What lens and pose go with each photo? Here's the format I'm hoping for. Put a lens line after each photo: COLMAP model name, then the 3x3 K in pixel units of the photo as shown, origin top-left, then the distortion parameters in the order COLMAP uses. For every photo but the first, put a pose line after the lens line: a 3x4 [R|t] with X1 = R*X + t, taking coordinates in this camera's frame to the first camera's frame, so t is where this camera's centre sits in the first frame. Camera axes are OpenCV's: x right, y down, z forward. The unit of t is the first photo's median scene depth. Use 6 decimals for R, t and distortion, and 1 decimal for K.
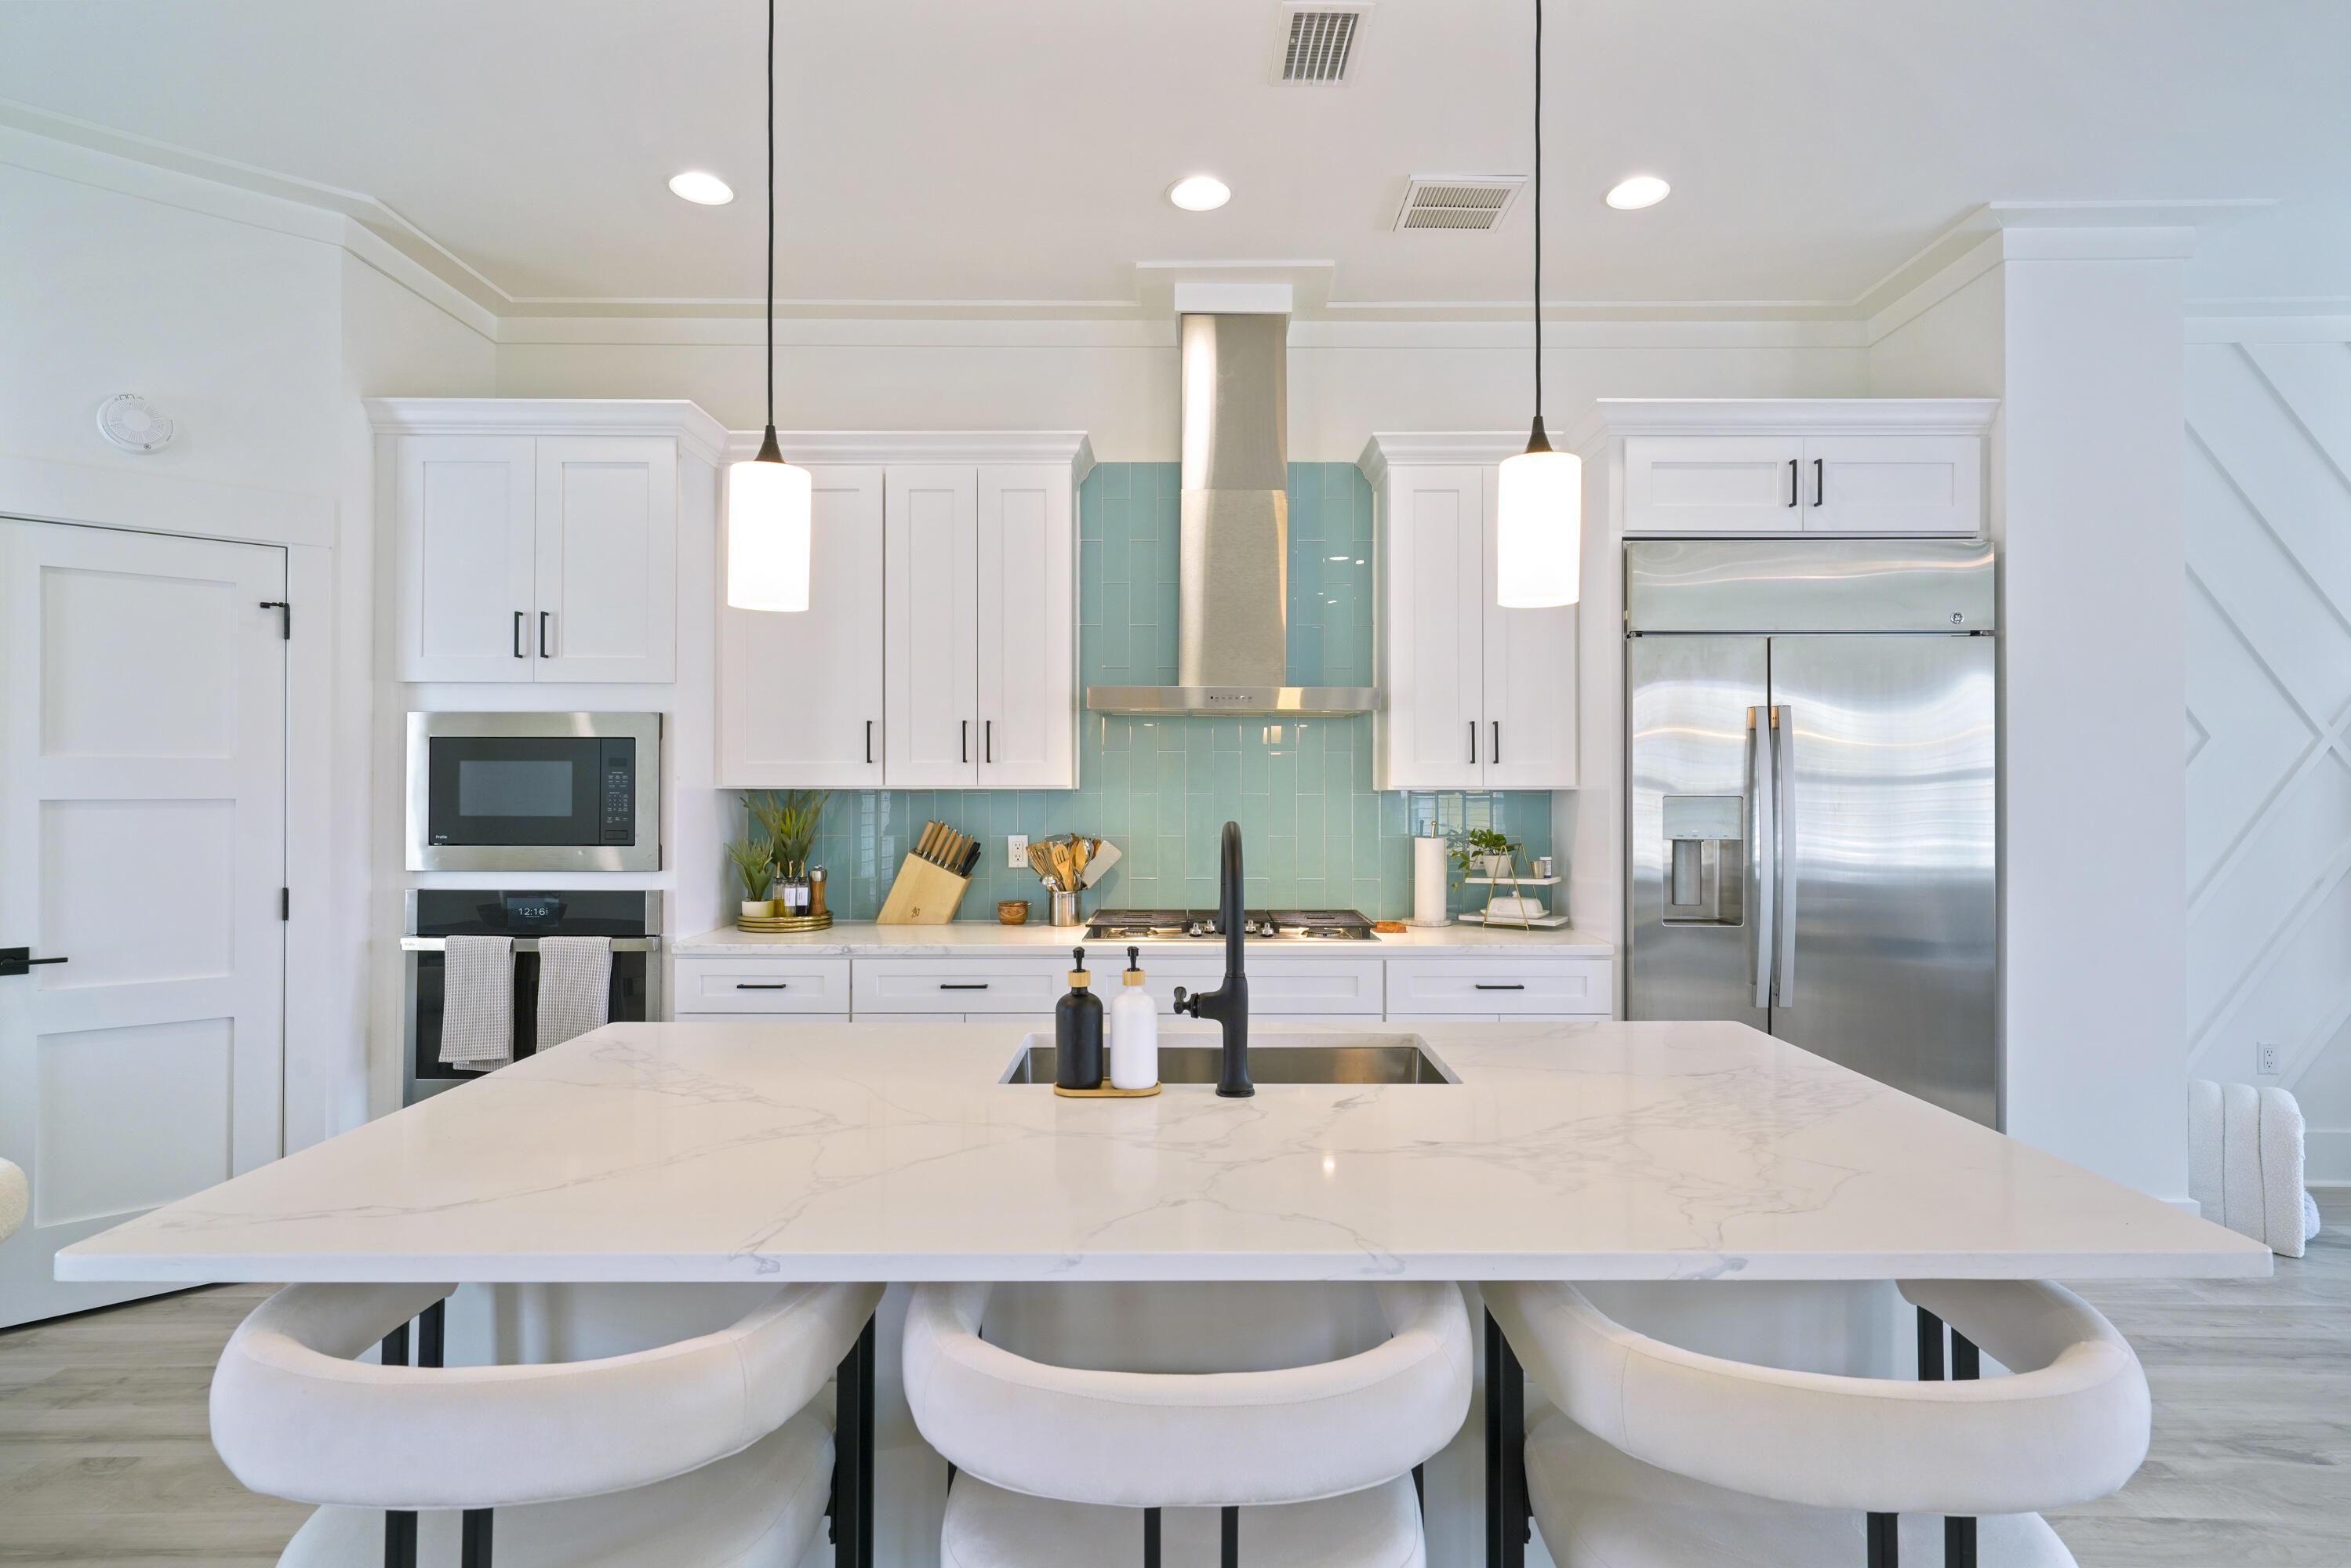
lens RADIAL K [[1192.2, 0, 1184.2], [0, 1192.2, 780.8], [0, 0, 1]] dist [0.002392, -0.000242]
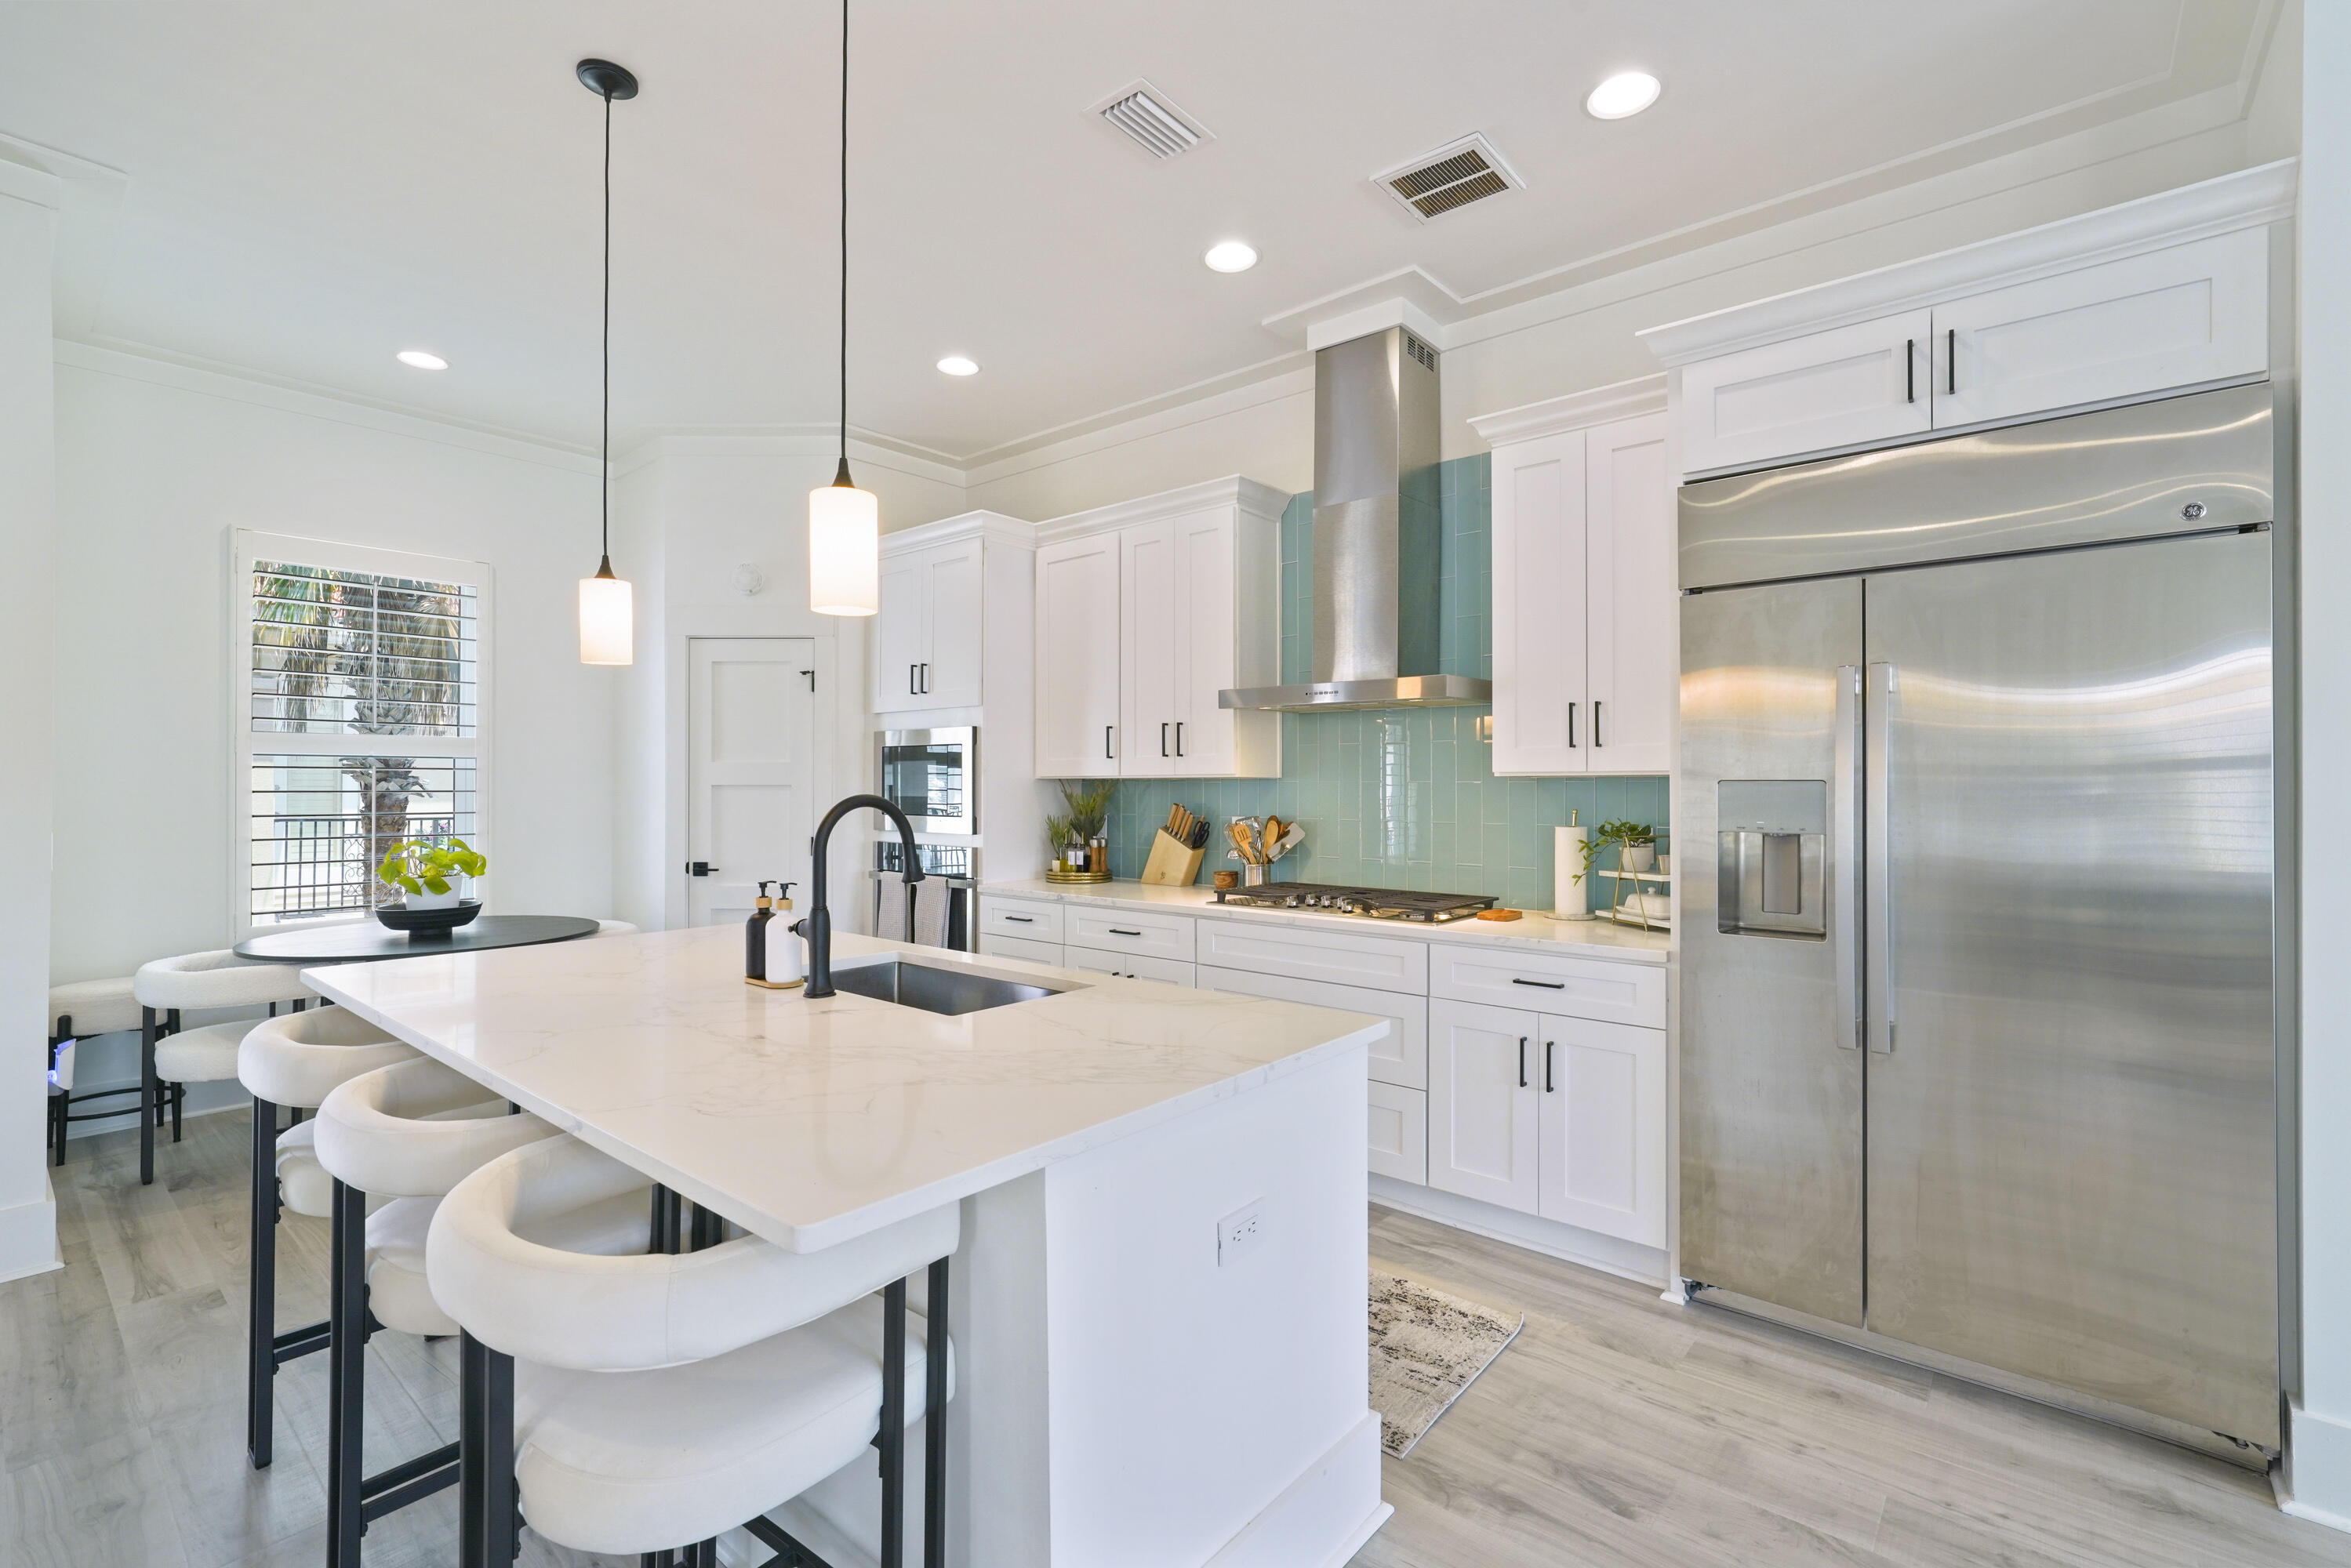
lens RADIAL K [[1034.4, 0, 1179.6], [0, 1034.4, 781.5], [0, 0, 1]] dist [-0.016408, 0.006661]
pose [[0.763323, -0.003555, -0.646007, 0.528799], [0.004720, 0.999989, 0.000073, 0.010833], [0.646000, -0.003105, 0.763331, 0.180233]]
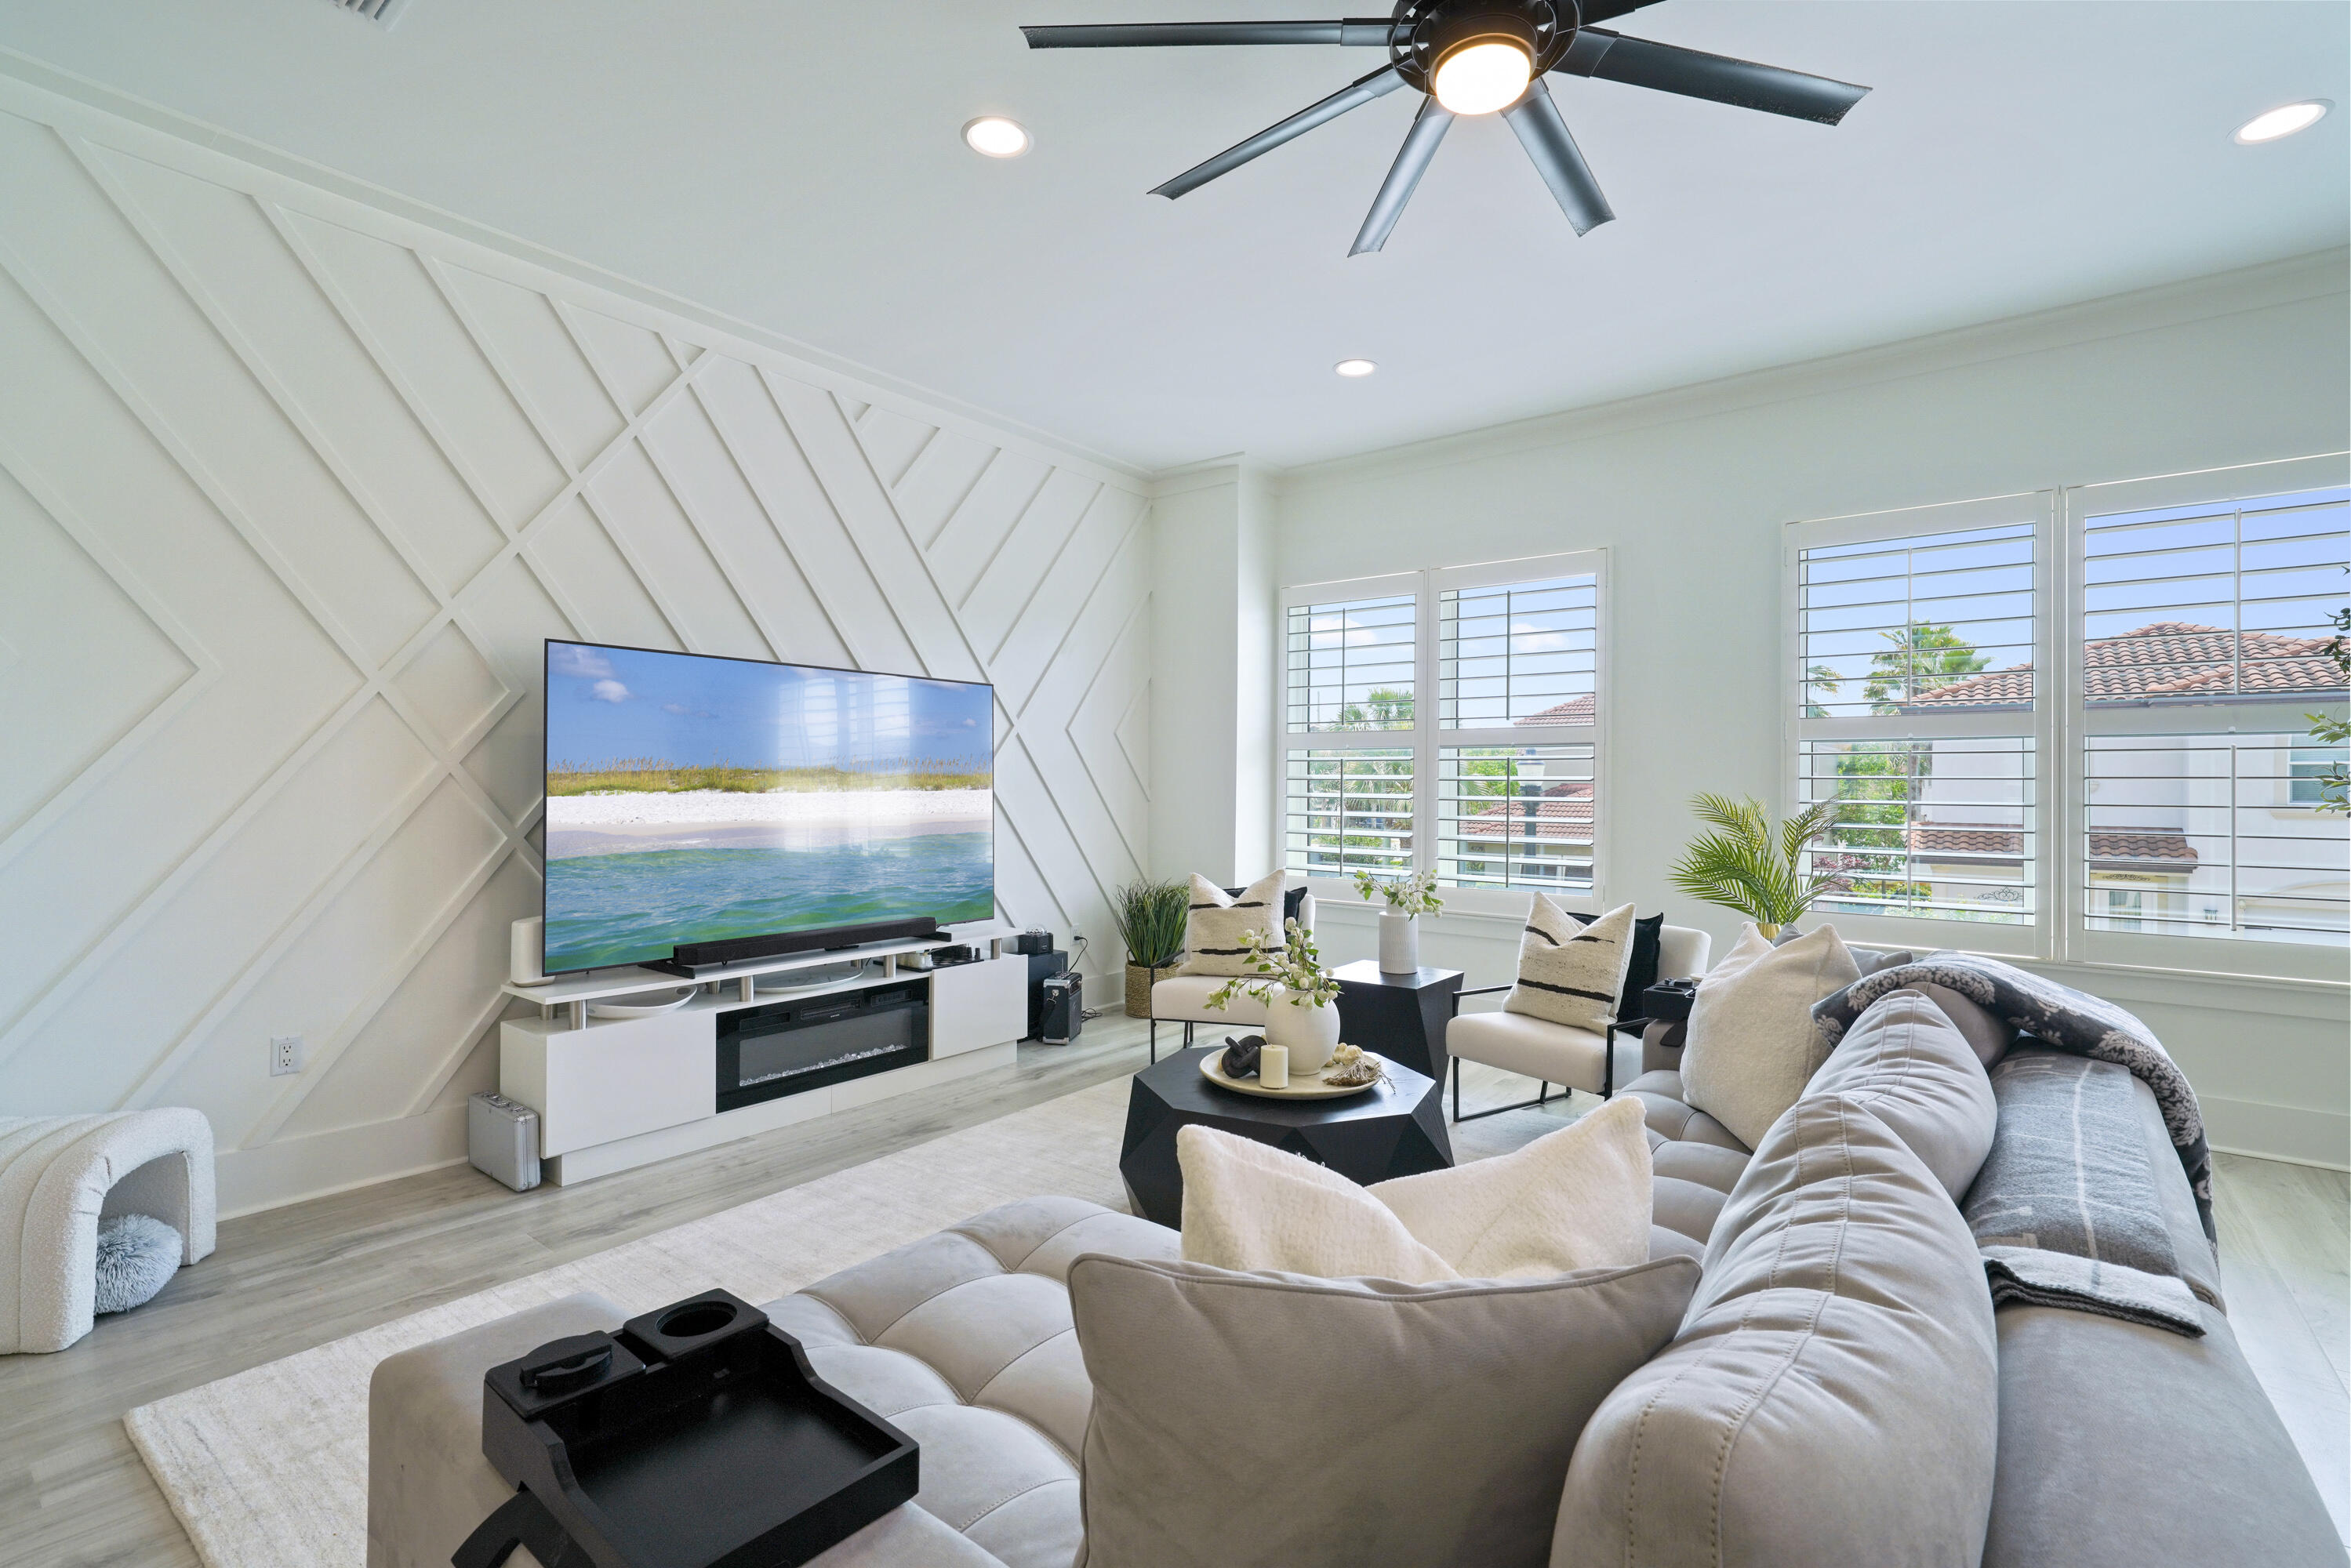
lens RADIAL K [[1058.7, 0, 1175.5], [0, 1058.7, 784.0], [0, 0, 1]] dist [0.002146, 0.001229]
pose [[0.623361, 0.005103, 0.781917, 0.767328], [-0.014066, 0.999890, 0.004688, 0.031300], [-0.781807, -0.013921, 0.623365, 0.045235]]
